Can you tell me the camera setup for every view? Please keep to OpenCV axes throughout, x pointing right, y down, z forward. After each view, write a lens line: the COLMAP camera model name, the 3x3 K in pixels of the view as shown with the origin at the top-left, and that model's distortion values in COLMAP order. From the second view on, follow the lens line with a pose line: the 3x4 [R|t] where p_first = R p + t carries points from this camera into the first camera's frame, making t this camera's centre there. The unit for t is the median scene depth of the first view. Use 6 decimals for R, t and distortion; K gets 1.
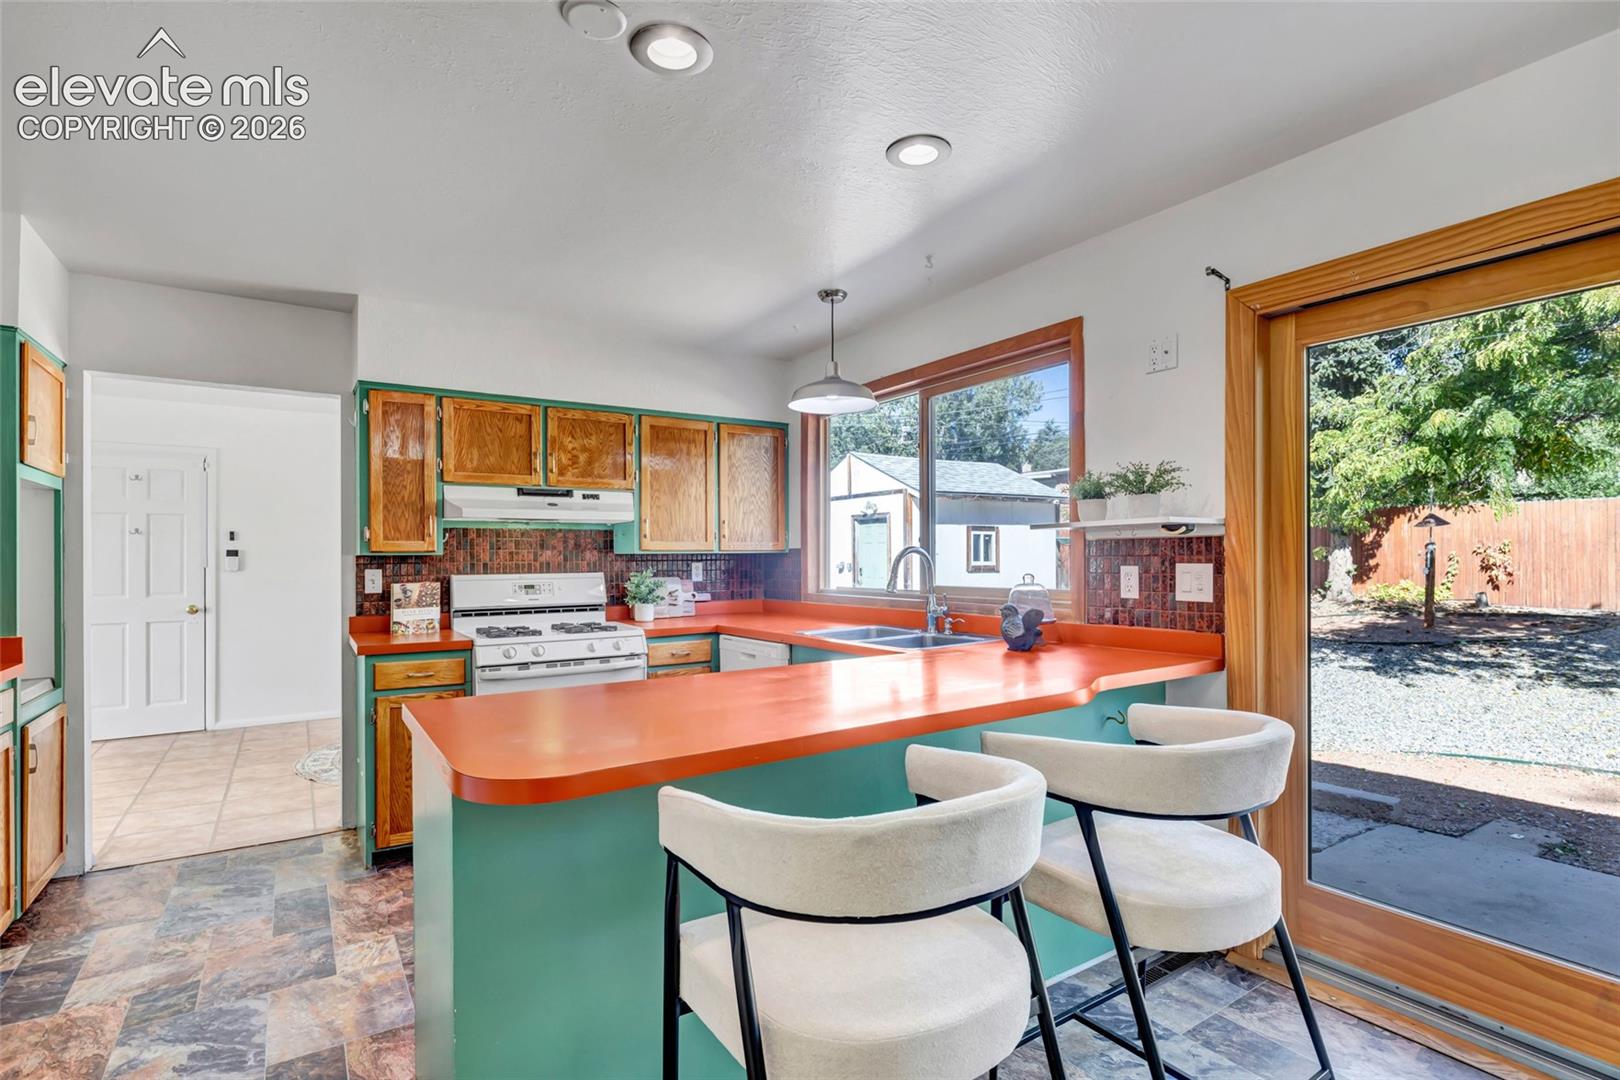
lens RADIAL K [[785.7, 0, 812.6], [0, 785.7, 555.7], [0, 0, 1]] dist [-0.000666, -0.000483]
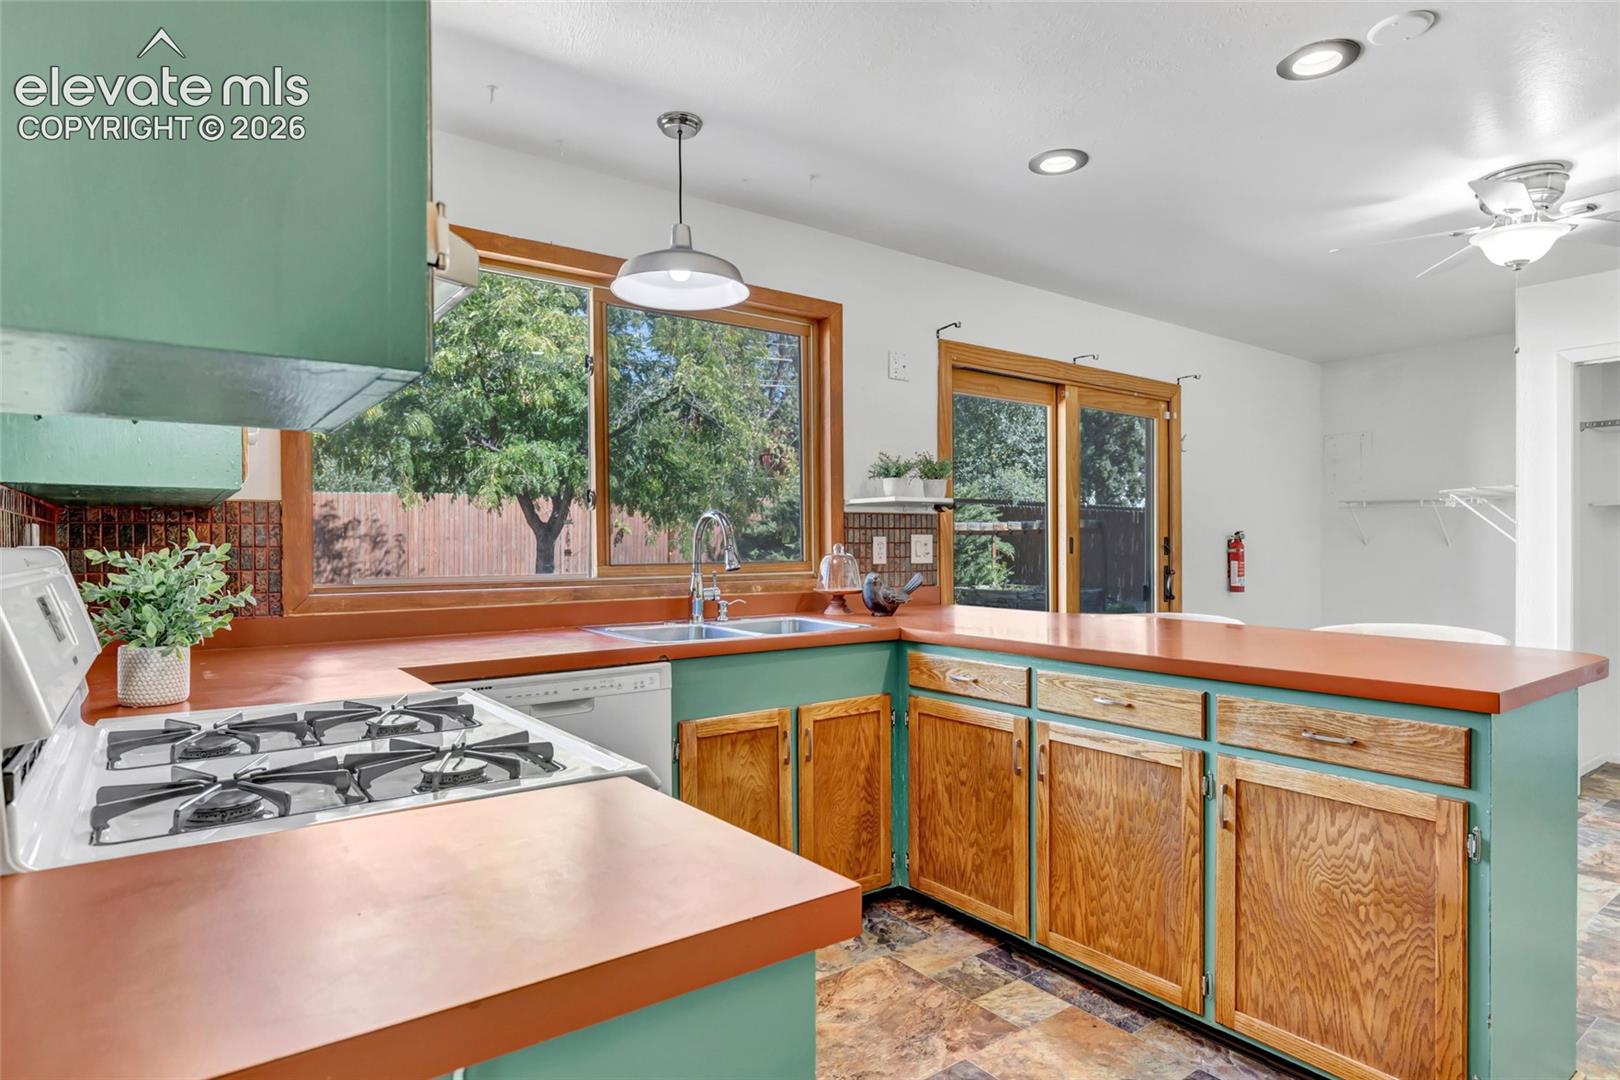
lens RADIAL K [[882.9, 0, 811.7], [0, 882.9, 557.3], [0, 0, 1]] dist [0.001704, 0.000390]
pose [[-0.058200, -0.006258, 0.998285, -0.657976], [0.003631, 0.999972, 0.006480, 0.025497], [-0.998298, 0.004002, -0.058176, 0.847690]]
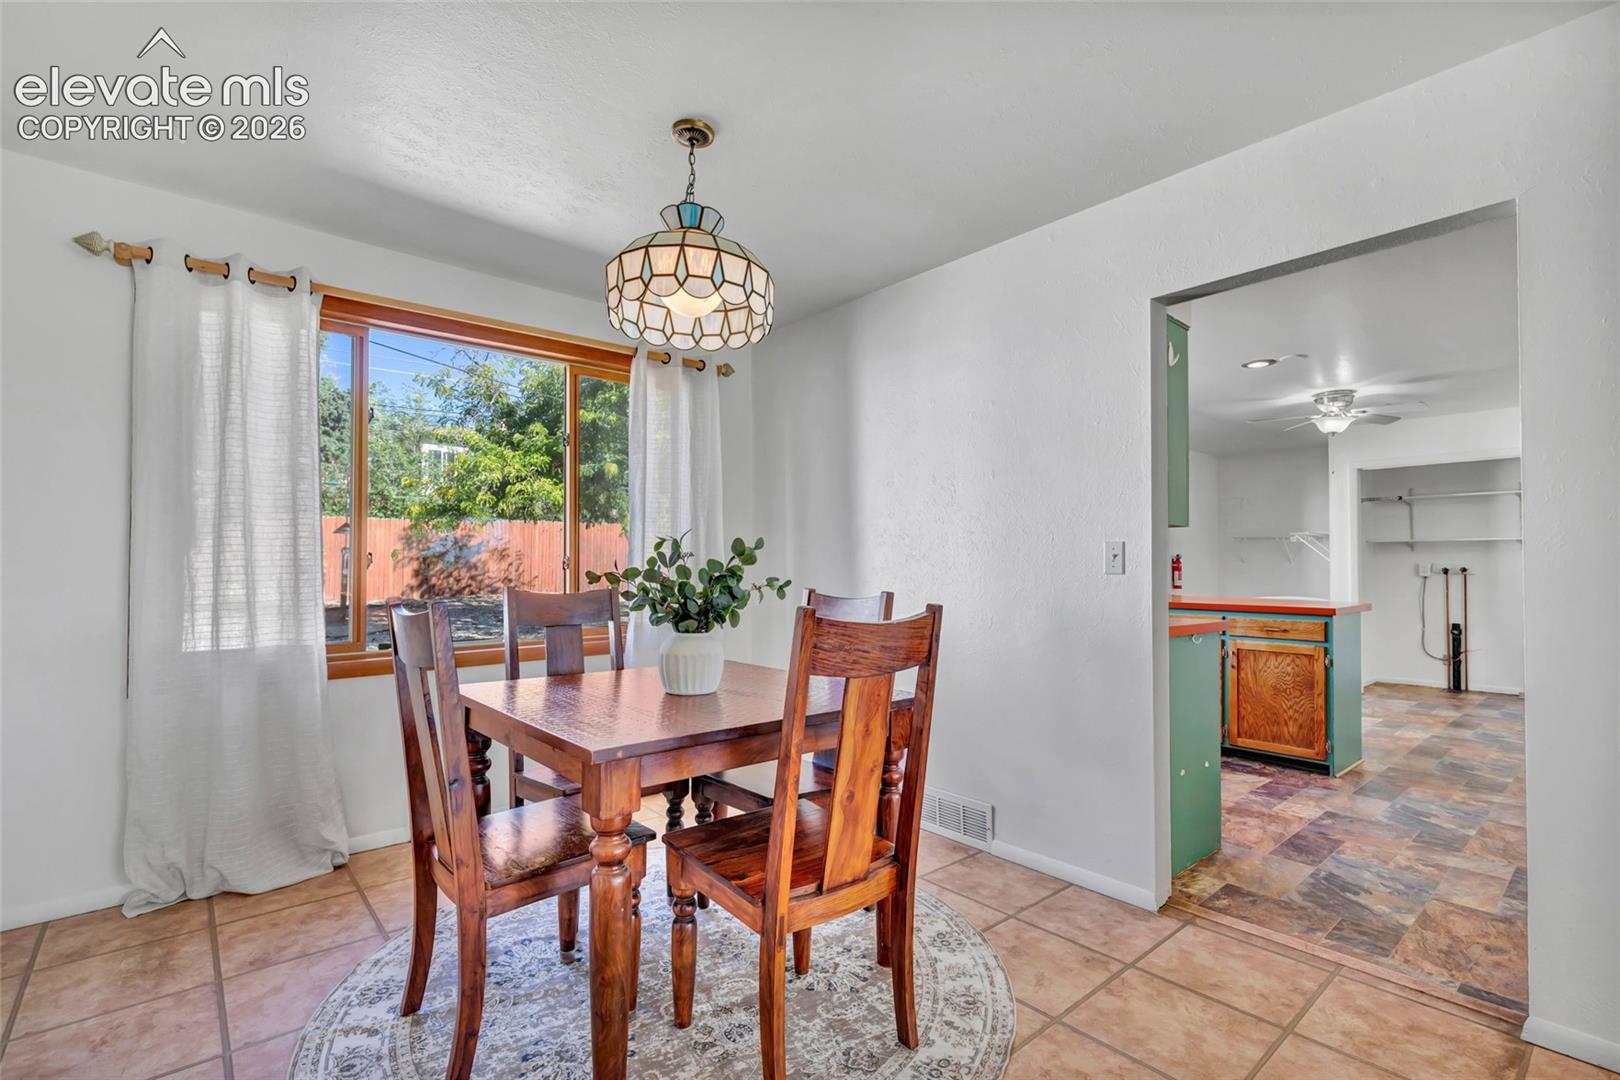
lens RADIAL K [[736.7, 0, 805.1], [0, 736.7, 555.5], [0, 0, 1]] dist [0.002194, 0.000124]
pose [[-0.126049, 0.017139, 0.991876, -1.196936], [-0.004704, 0.999829, -0.017874, 0.041210], [-0.992013, -0.006919, -0.125947, 1.371625]]
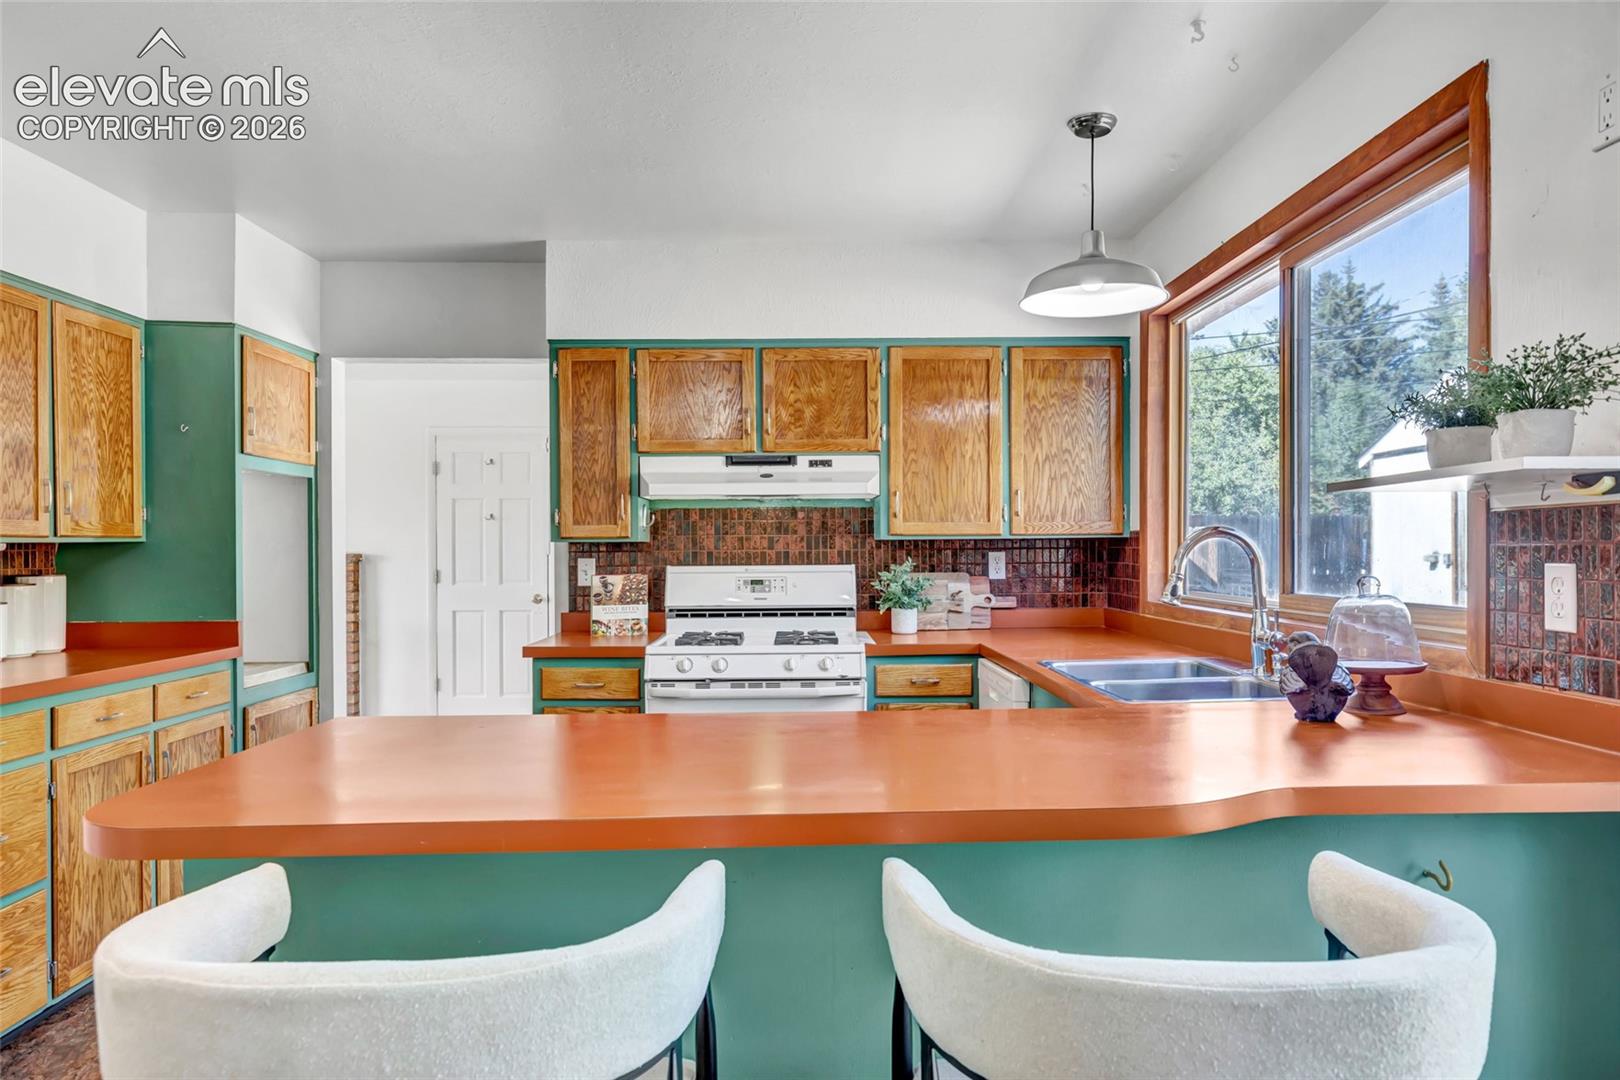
lens RADIAL K [[1058.3, 0, 814.7], [0, 1058.3, 549.3], [0, 0, 1]] dist [0.010801, -0.001510]
pose [[0.845601, 0.003059, -0.533807, 0.262297], [0.000916, 0.999974, 0.007181, -0.000540], [0.533815, -0.006561, 0.845576, 0.152716]]
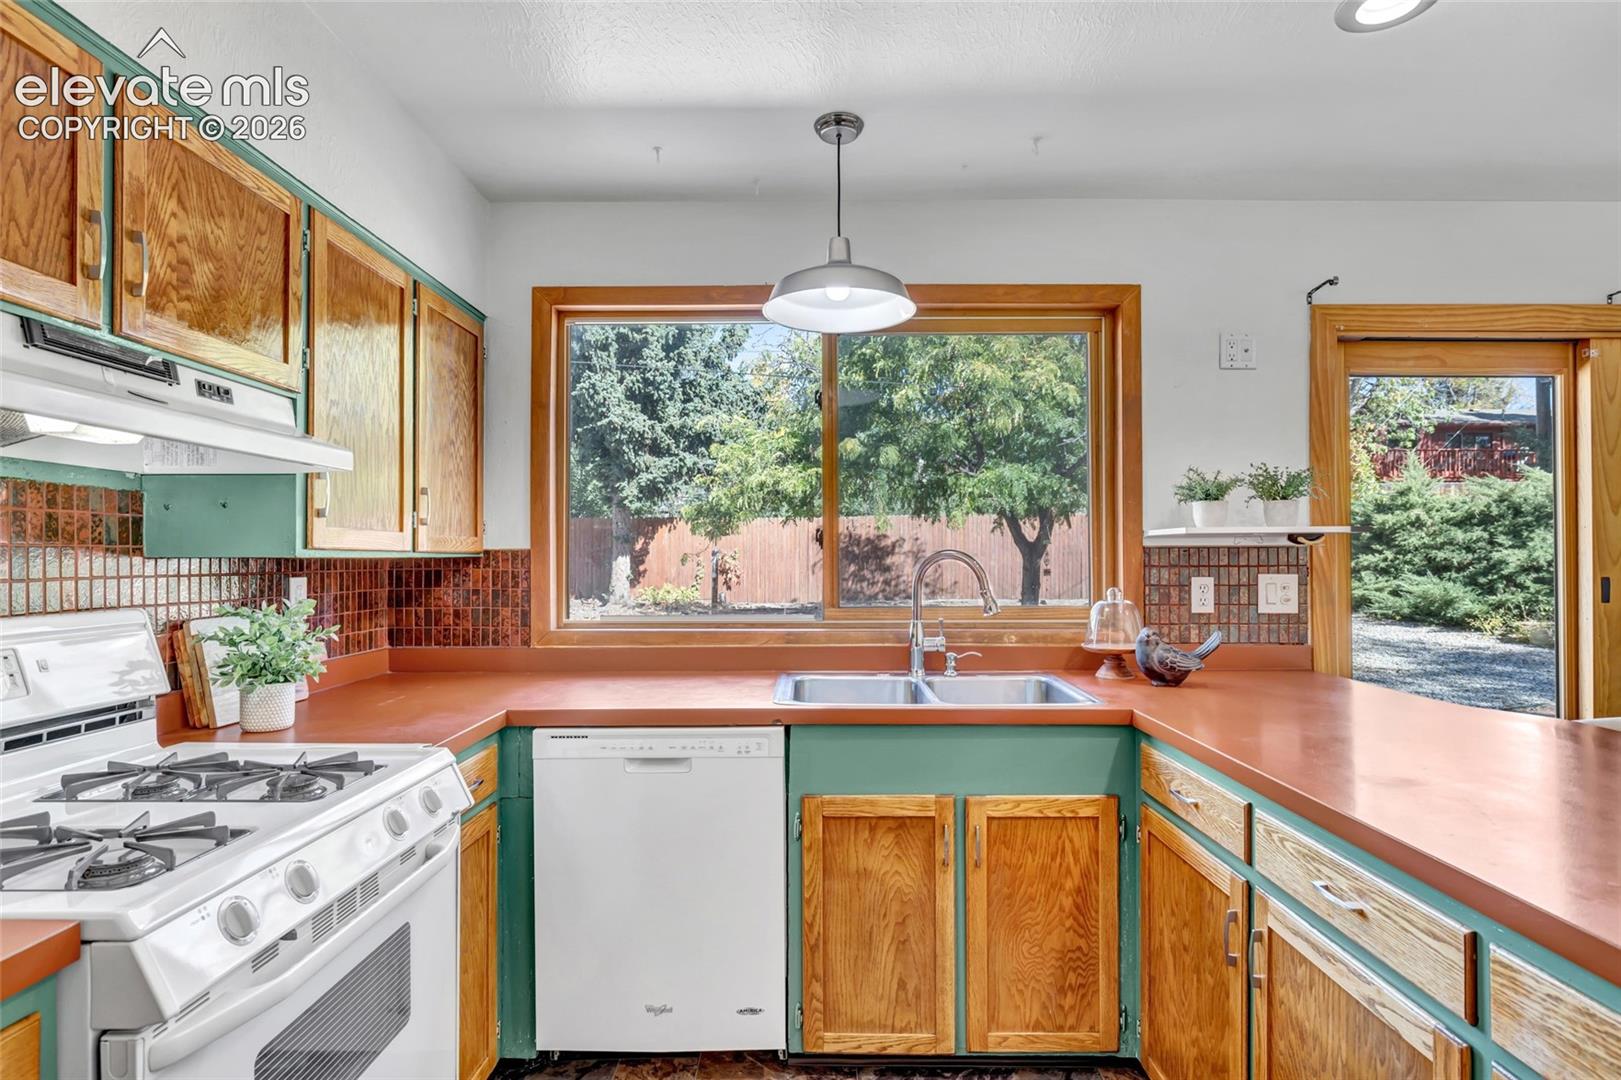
lens RADIAL K [[835.7, 0, 815.5], [0, 835.7, 555.8], [0, 0, 1]] dist [-0.005018, -0.000988]
pose [[0.552329, 0.008565, 0.833582, -0.462149], [-0.004306, 0.999963, -0.007422, -0.001494], [-0.833615, 0.000510, 0.552345, 0.604315]]
